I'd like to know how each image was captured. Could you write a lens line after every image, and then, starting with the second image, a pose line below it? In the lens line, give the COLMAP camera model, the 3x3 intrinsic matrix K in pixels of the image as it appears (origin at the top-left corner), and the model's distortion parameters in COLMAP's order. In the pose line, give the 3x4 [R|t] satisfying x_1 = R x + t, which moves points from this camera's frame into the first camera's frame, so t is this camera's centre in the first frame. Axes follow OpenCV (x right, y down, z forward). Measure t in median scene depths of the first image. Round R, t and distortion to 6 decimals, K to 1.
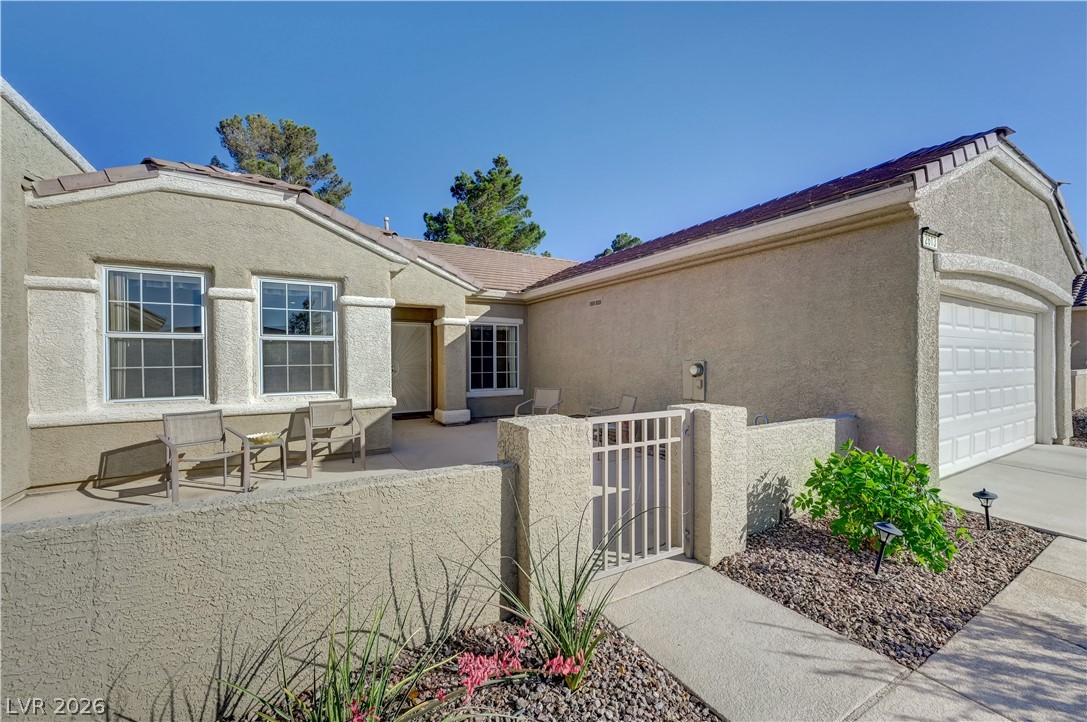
lens RADIAL K [[428.1, 0, 543.5], [0, 428.1, 361.0], [0, 0, 1]] dist [-0.000443, 0.000060]
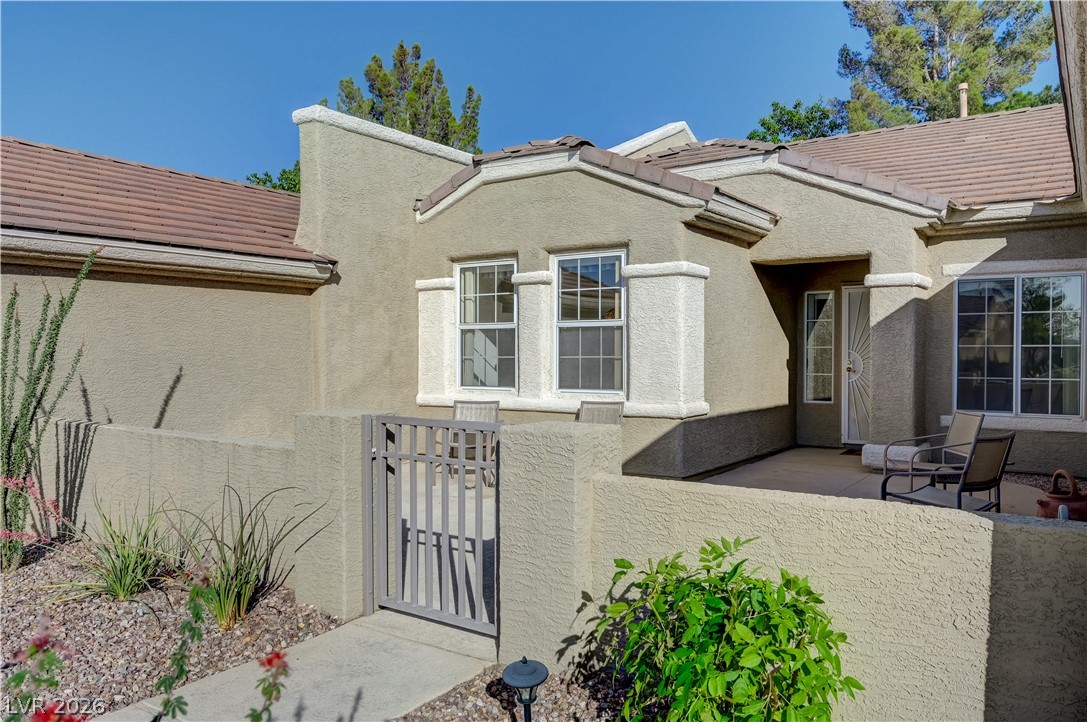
lens RADIAL K [[802.8, 0, 556.2], [0, 802.8, 363.4], [0, 0, 1]] dist [-0.001776, -0.000482]
pose [[0.429225, 0.014908, -0.903075, 0.739874], [-0.006051, 0.999889, 0.013630, 0.001905], [0.903178, -0.000386, 0.429267, 0.269054]]
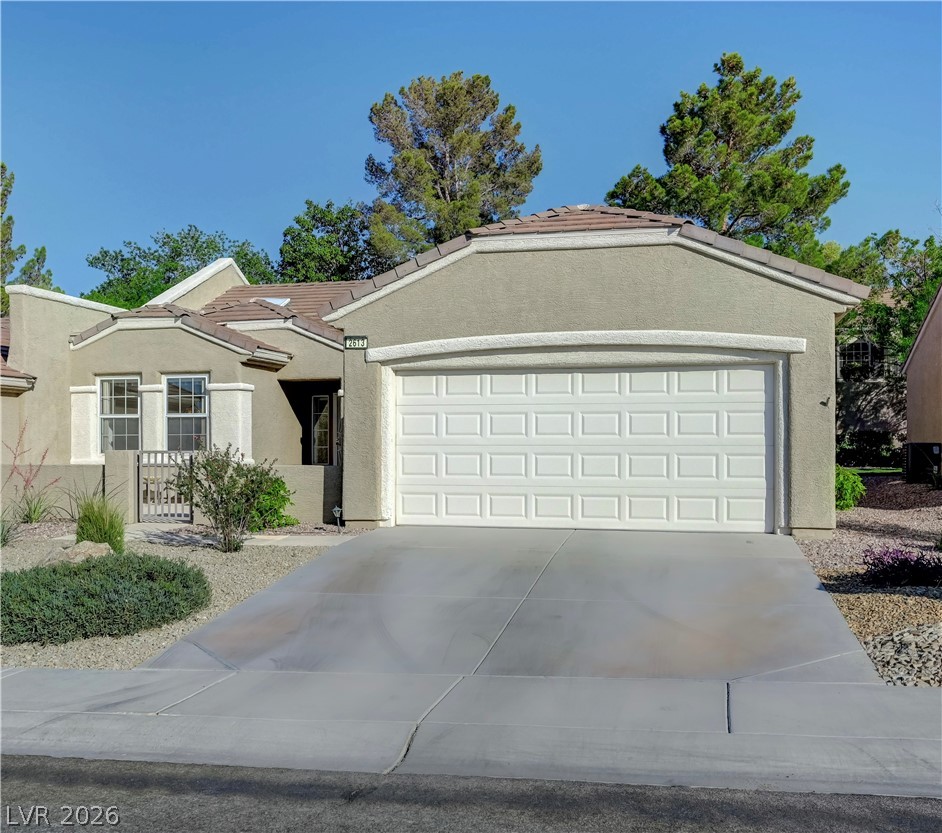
lens RADIAL K [[1062.0, 0, 381.8], [0, 1062.0, 448.1], [0, 0, 1]] dist [-0.002863, -0.013486]
pose [[0.690550, 0.003705, -0.723275, 2.306069], [-0.004269, 0.999990, 0.001046, 0.046379], [0.723272, 0.002366, 0.690559, -0.922534]]
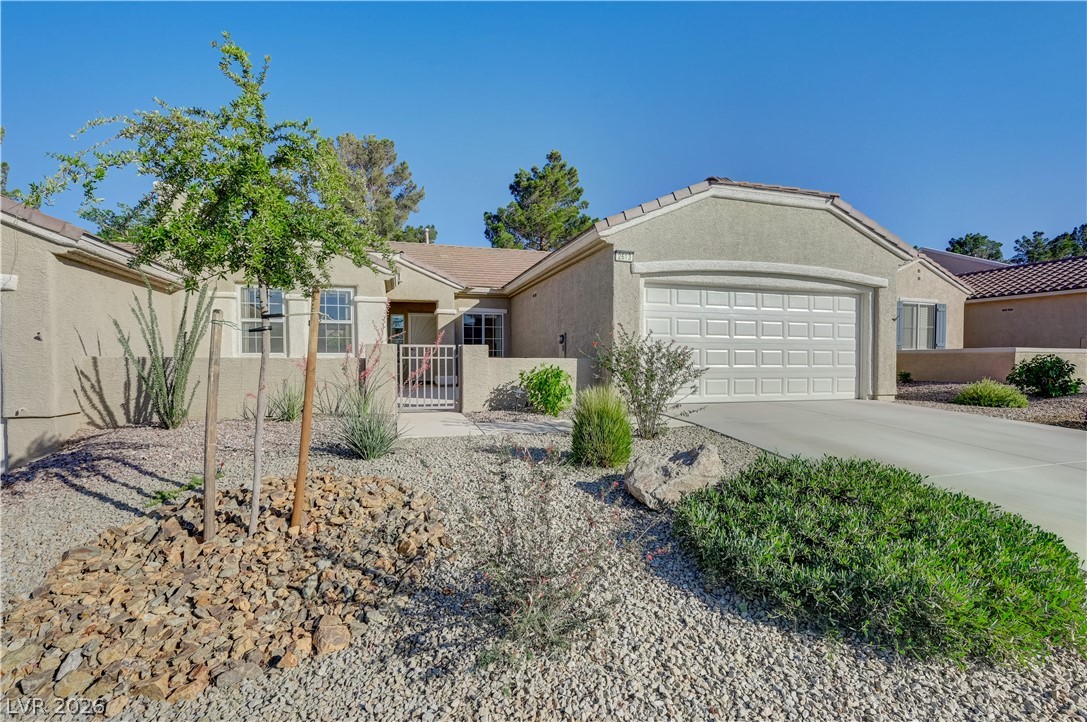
lens RADIAL K [[502.4, 0, 545.2], [0, 502.4, 370.8], [0, 0, 1]] dist [-0.002005, -0.000265]
pose [[0.970676, 0.006984, -0.240290, 0.702573], [-0.003352, 0.999874, 0.015521, 0.102672], [0.240368, -0.014261, 0.970577, -0.711389]]
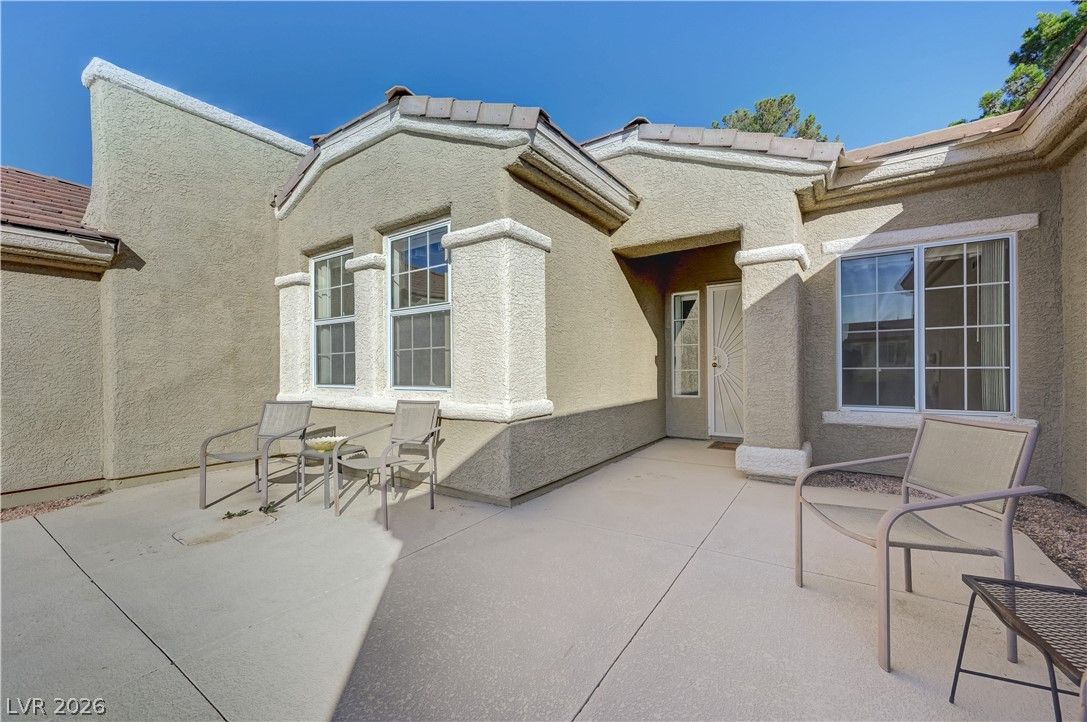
lens RADIAL K [[431.3, 0, 549.2], [0, 431.3, 368.7], [0, 0, 1]] dist [-0.000236, -0.000022]
pose [[0.433580, 0.000323, -0.901115, 0.153684], [0.004002, 0.999989, 0.002284, 0.040344], [0.901106, -0.004597, 0.433574, 0.833354]]
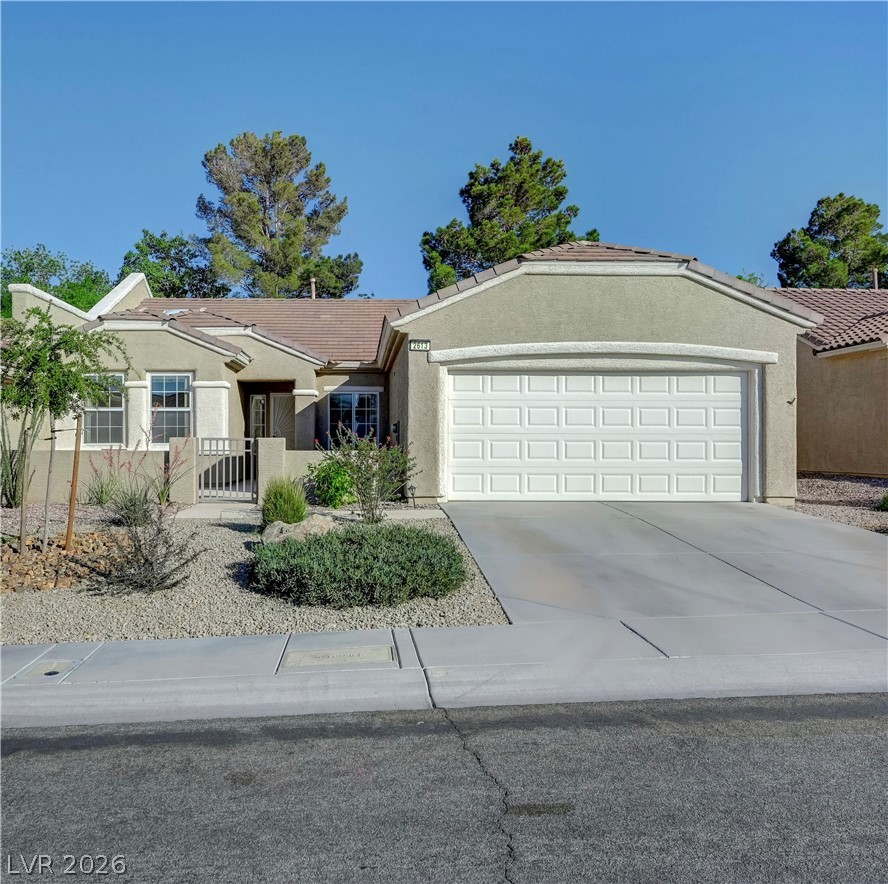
lens RADIAL K [[871.3, 0, 359.6], [0, 871.3, 444.2], [0, 0, 1]] dist [-0.006271, -0.001835]
pose [[0.863143, 0.002331, -0.504955, 1.578702], [-0.005871, 0.999968, -0.005419, 0.084161], [0.504926, 0.007642, 0.863129, -1.361296]]
